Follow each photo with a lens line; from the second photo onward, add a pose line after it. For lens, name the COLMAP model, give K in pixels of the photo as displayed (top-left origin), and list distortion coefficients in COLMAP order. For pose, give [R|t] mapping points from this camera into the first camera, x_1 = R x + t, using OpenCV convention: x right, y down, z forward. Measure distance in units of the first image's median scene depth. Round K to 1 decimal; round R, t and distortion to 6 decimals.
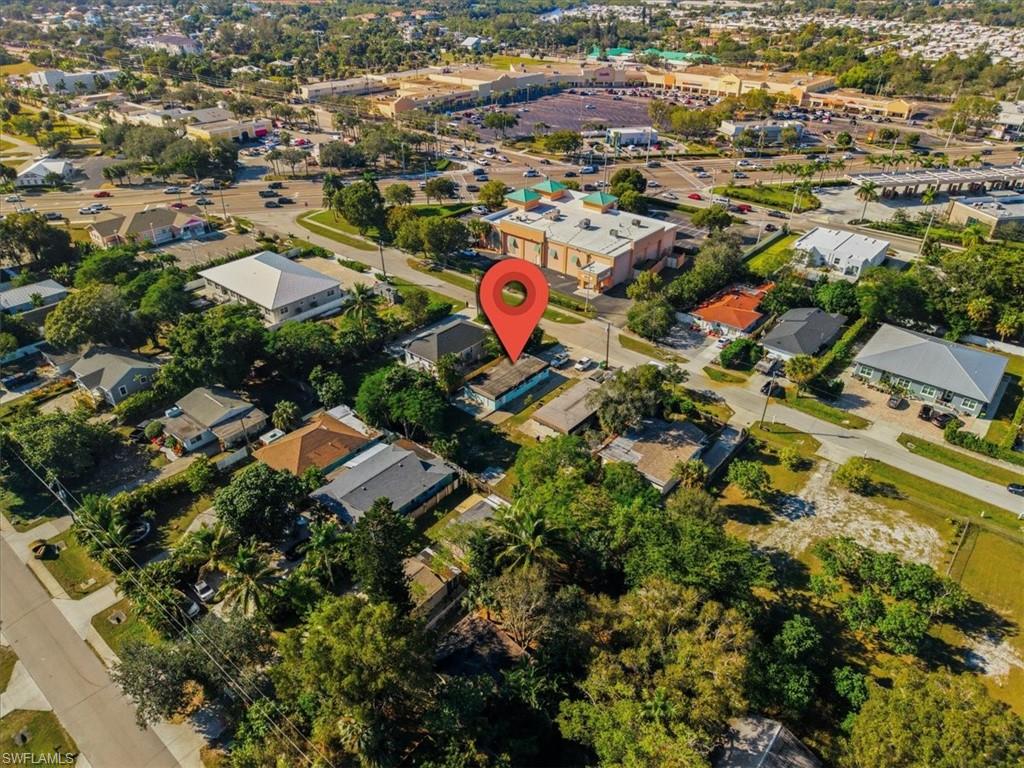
lens RADIAL K [[680.8, 0, 515.8], [0, 680.8, 377.7], [0, 0, 1]] dist [0.065909, -0.064386]
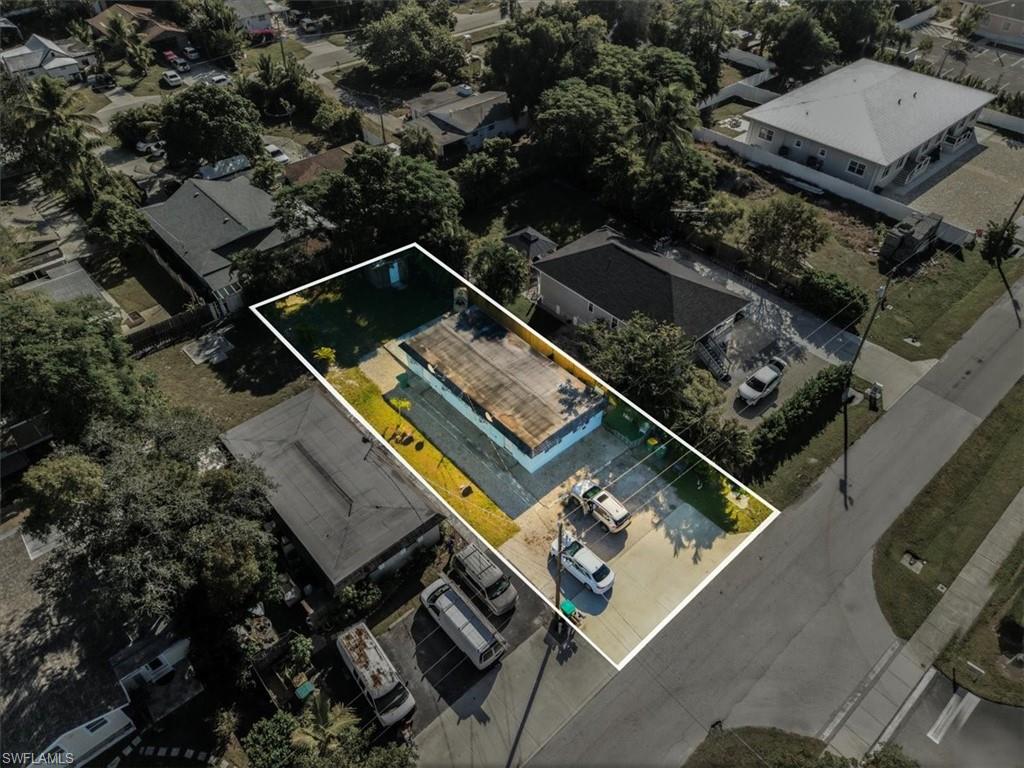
lens RADIAL K [[687.2, 0, 512.0], [0, 687.2, 384.0], [0, 0, 1]] dist [-0.003685, 0.010183]
pose [[-0.139999, 0.681477, -0.718324, 0.251860], [-0.523497, 0.564839, 0.637893, -0.233427], [0.840447, 0.465345, 0.277675, 0.744986]]
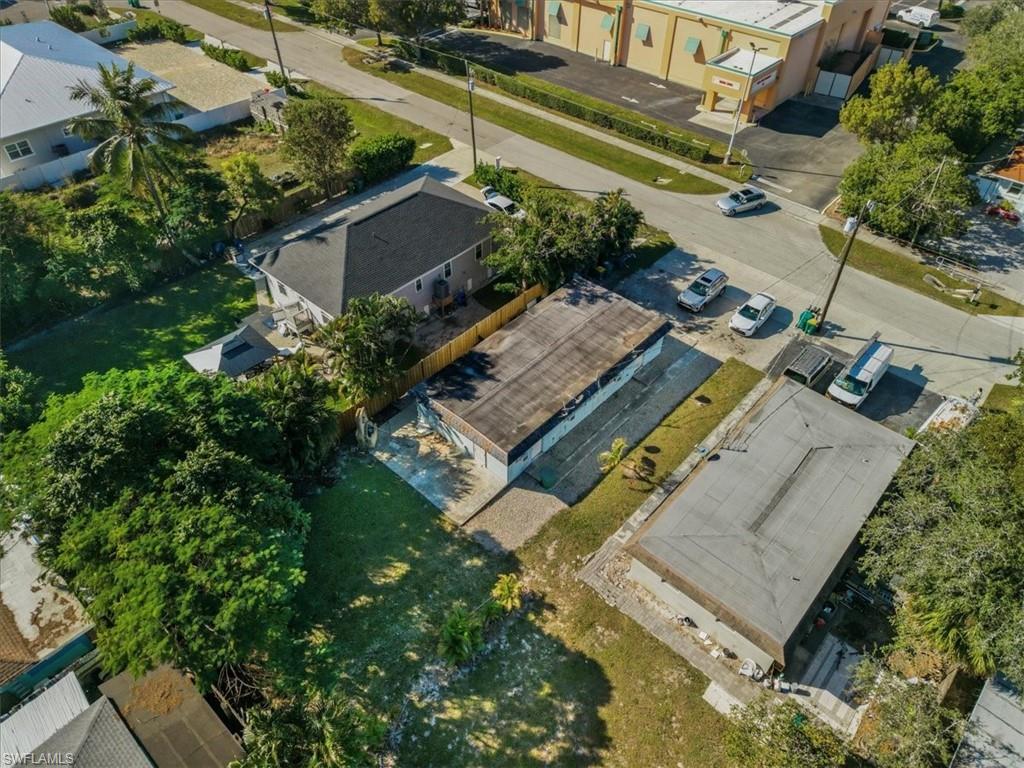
lens RADIAL K [[694.4, 0, 517.5], [0, 694.4, 382.4], [0, 0, 1]] dist [-0.000896, -0.001849]
pose [[0.999336, 0.026896, -0.024562, -0.015301], [-0.021047, 0.976767, 0.213268, -0.054537], [0.029728, -0.212609, 0.976685, 0.552775]]
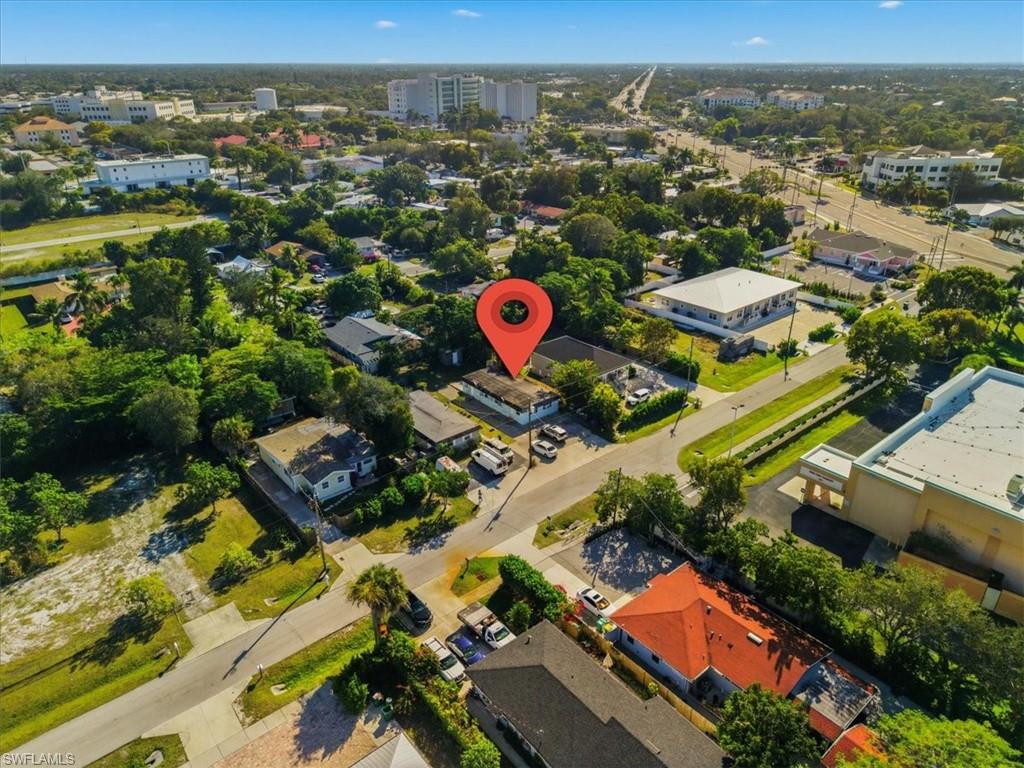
lens RADIAL K [[680.8, 0, 515.8], [0, 680.8, 377.7], [0, 0, 1]] dist [0.065909, -0.064386]
pose [[-0.164209, 0.407622, -0.898265, 0.645371], [-0.516203, 0.740475, 0.430385, -0.331781], [0.840577, 0.534360, 0.088823, 0.772586]]
